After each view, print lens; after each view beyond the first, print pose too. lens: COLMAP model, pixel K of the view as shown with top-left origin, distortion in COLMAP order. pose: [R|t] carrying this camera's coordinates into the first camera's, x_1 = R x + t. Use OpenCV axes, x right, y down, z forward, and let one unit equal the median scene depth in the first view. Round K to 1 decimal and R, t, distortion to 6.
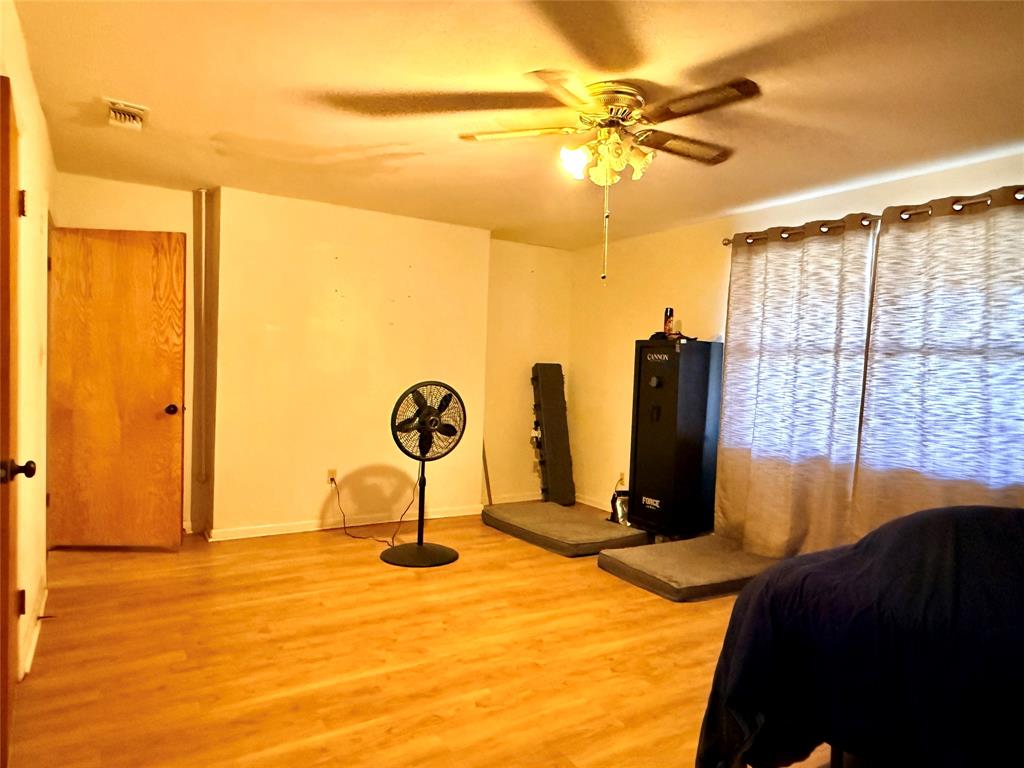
lens RADIAL K [[658.6, 0, 512.2], [0, 658.6, 385.1], [0, 0, 1]] dist [0.000560, 0.000308]
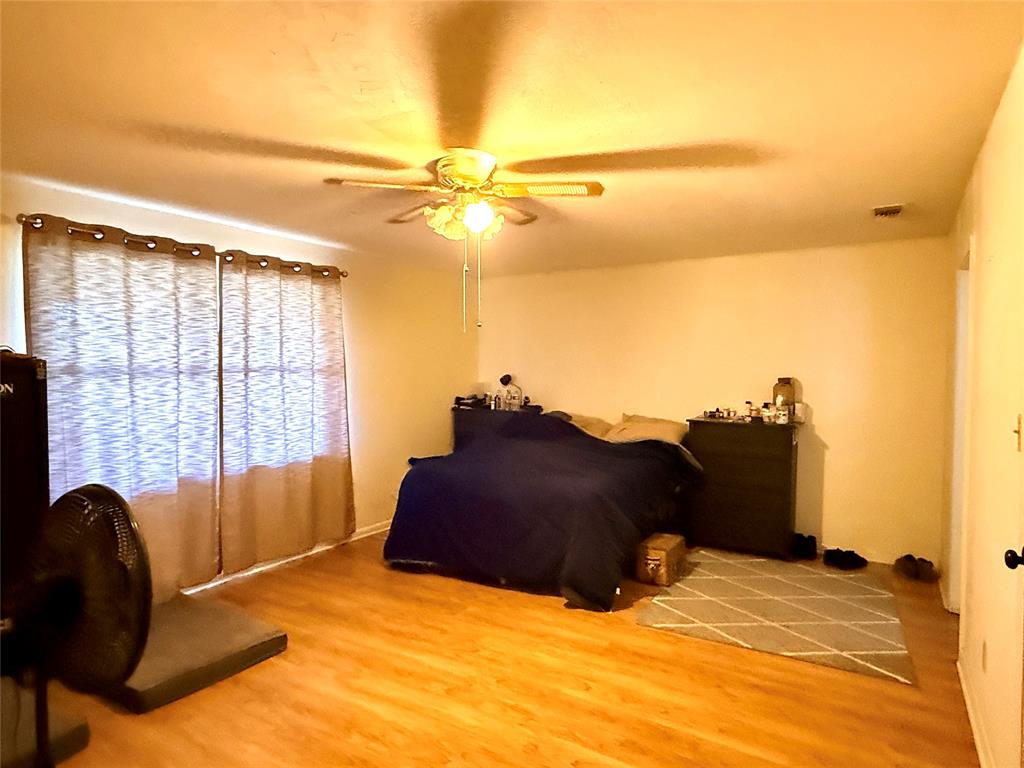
lens RADIAL K [[598.2, 0, 512.8], [0, 598.2, 386.1], [0, 0, 1]] dist [0.006245, 0.000750]
pose [[-0.435548, -0.058694, 0.898250, -0.571538], [0.018309, 0.997088, 0.074030, -0.090634], [-0.899979, 0.048690, -0.433205, 0.952508]]
